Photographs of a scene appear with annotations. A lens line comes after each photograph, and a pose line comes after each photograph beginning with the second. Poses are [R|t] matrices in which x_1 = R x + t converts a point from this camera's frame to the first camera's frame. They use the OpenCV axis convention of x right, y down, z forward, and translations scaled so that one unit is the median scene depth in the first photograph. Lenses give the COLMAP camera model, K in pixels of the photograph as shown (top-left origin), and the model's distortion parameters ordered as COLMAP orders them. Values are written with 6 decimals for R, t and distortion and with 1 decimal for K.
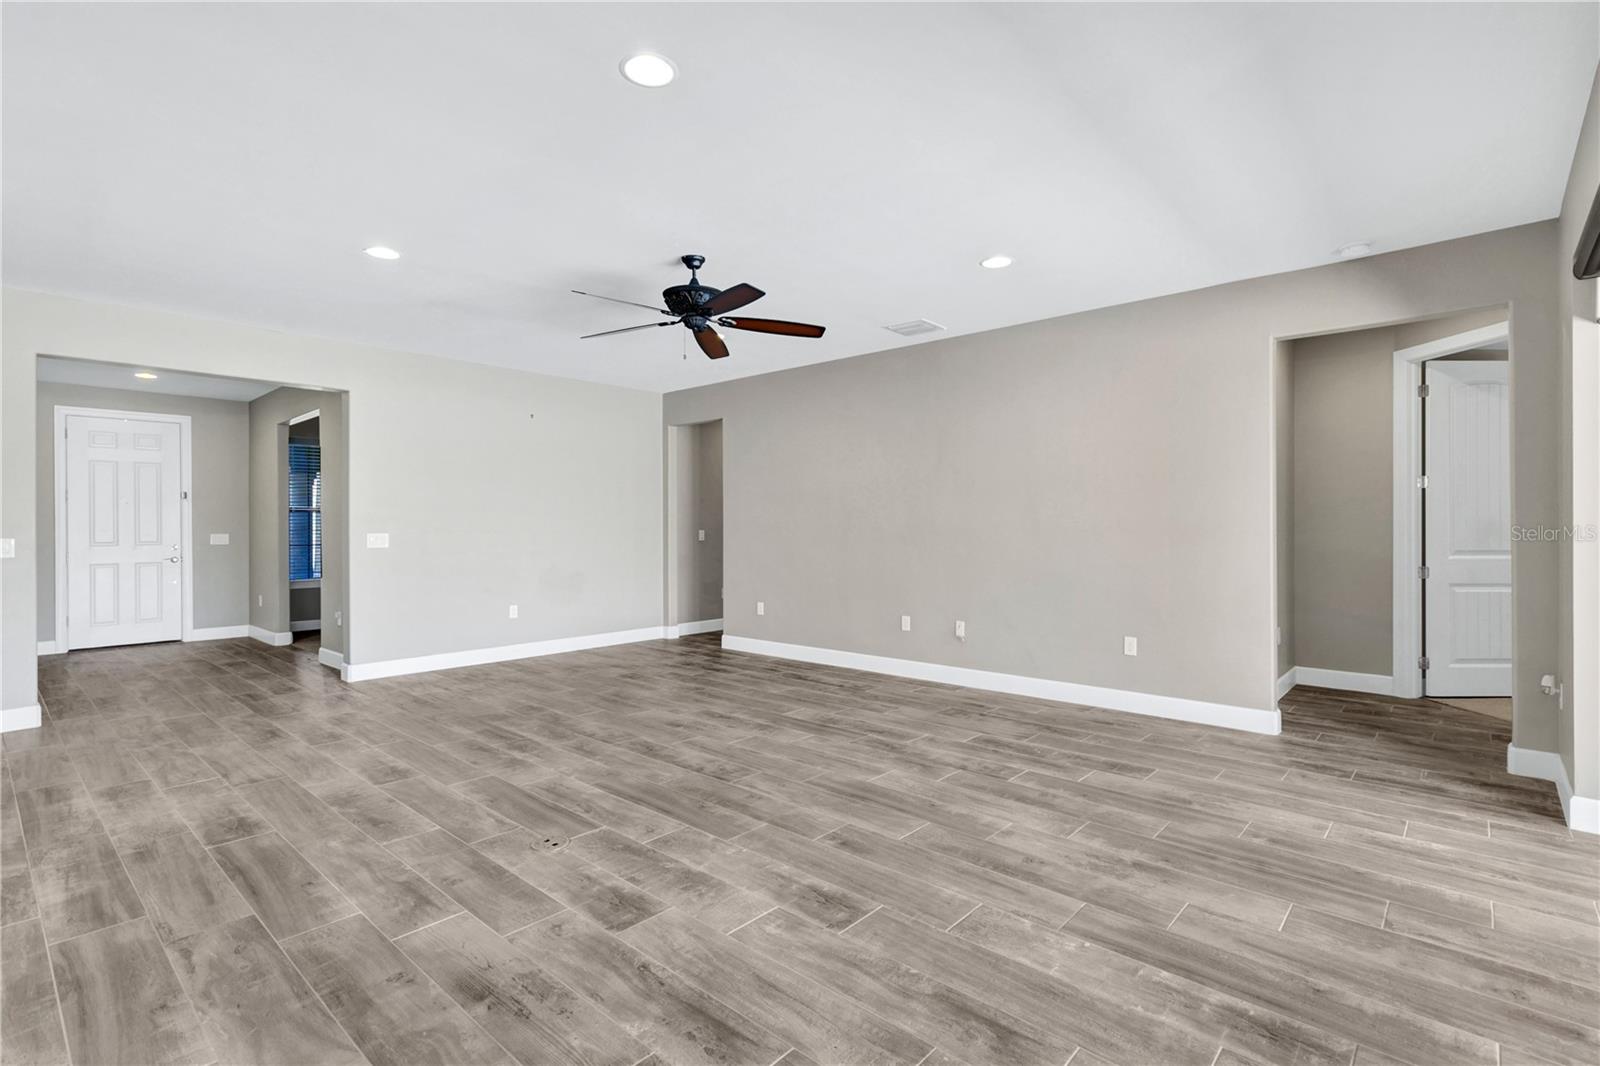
lens RADIAL K [[770.9, 0, 796.5], [0, 770.9, 537.5], [0, 0, 1]] dist [0.012742, -0.002448]
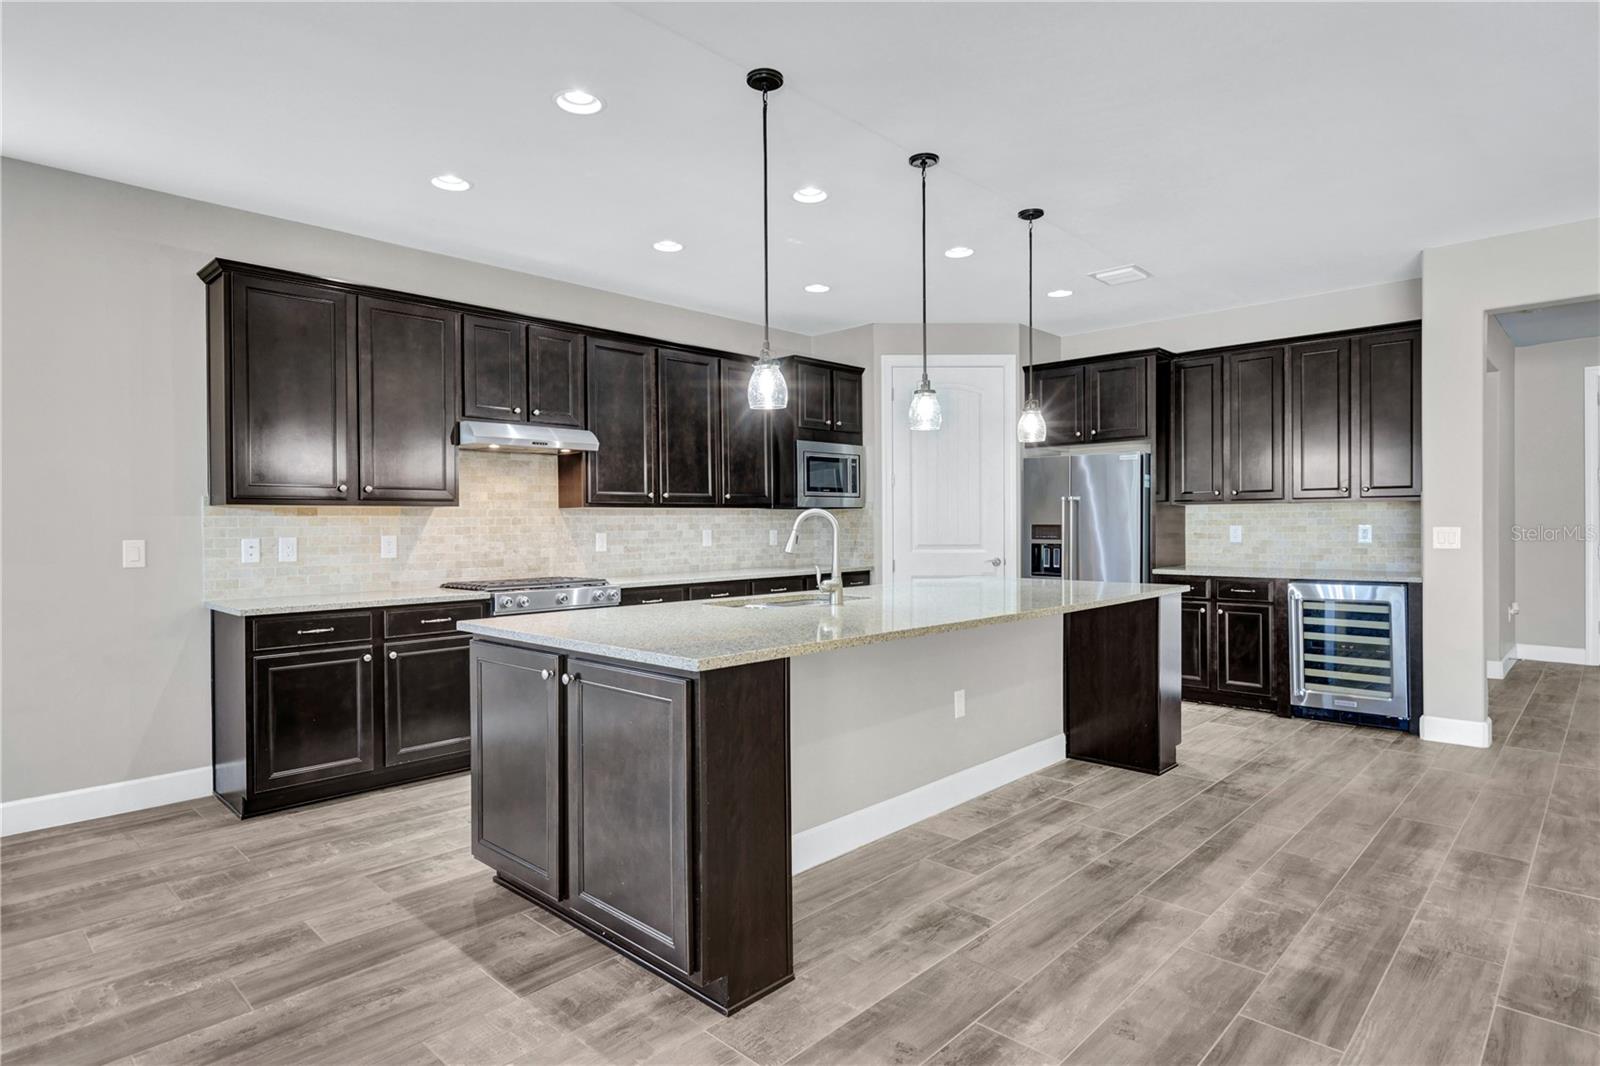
lens RADIAL K [[854.4, 0, 794.1], [0, 854.4, 537.0], [0, 0, 1]] dist [0.012790, -0.003288]
pose [[-0.045176, 0.023319, -0.998707, -0.008968], [-0.007162, 0.999694, 0.023666, -0.007700], [0.998953, 0.008222, -0.044995, 0.360812]]
